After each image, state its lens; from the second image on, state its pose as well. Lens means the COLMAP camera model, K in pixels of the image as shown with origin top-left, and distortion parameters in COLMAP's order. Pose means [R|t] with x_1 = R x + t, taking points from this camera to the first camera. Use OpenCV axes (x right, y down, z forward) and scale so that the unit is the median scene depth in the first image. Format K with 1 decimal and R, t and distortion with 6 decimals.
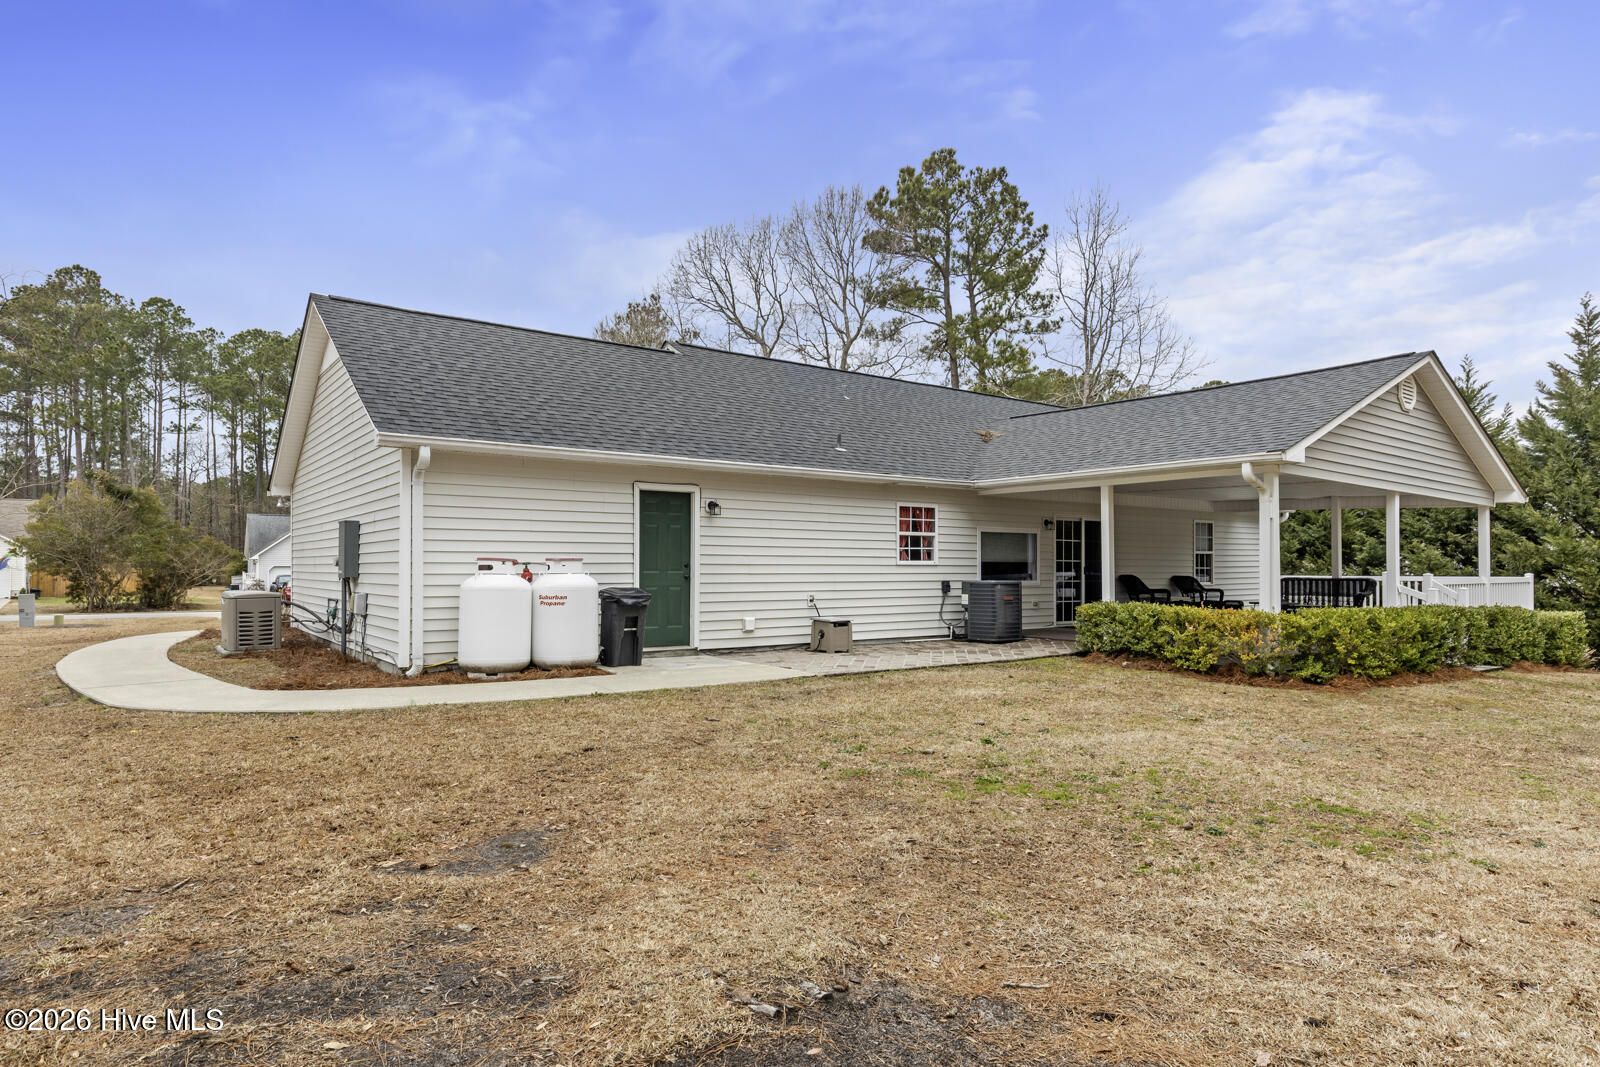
lens RADIAL K [[883.8, 0, 800.8], [0, 883.8, 559.8], [0, 0, 1]] dist [0.003588, 0.000856]
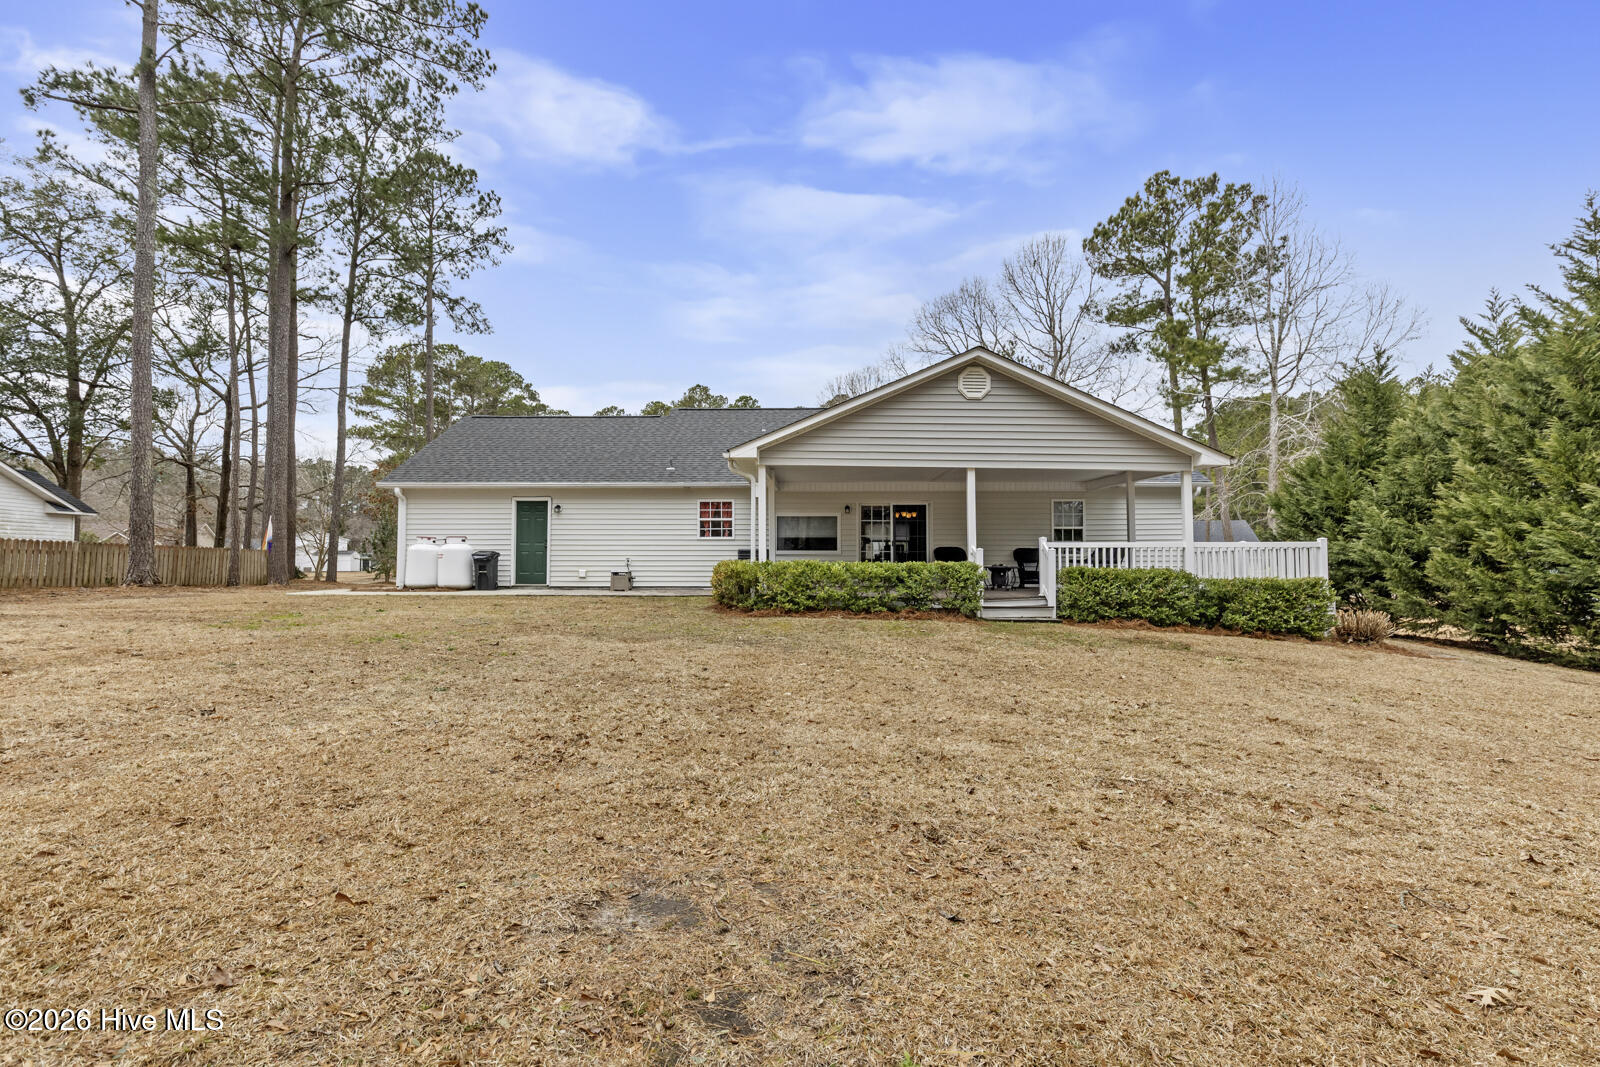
lens RADIAL K [[748.2, 0, 800.0], [0, 748.2, 533.5], [0, 0, 1]] dist [0.000350, -0.000005]
pose [[0.809112, -0.032210, -0.586770, 1.025788], [0.006348, 0.998917, -0.046082, 0.056538], [0.587620, 0.033561, 0.808441, 0.042223]]
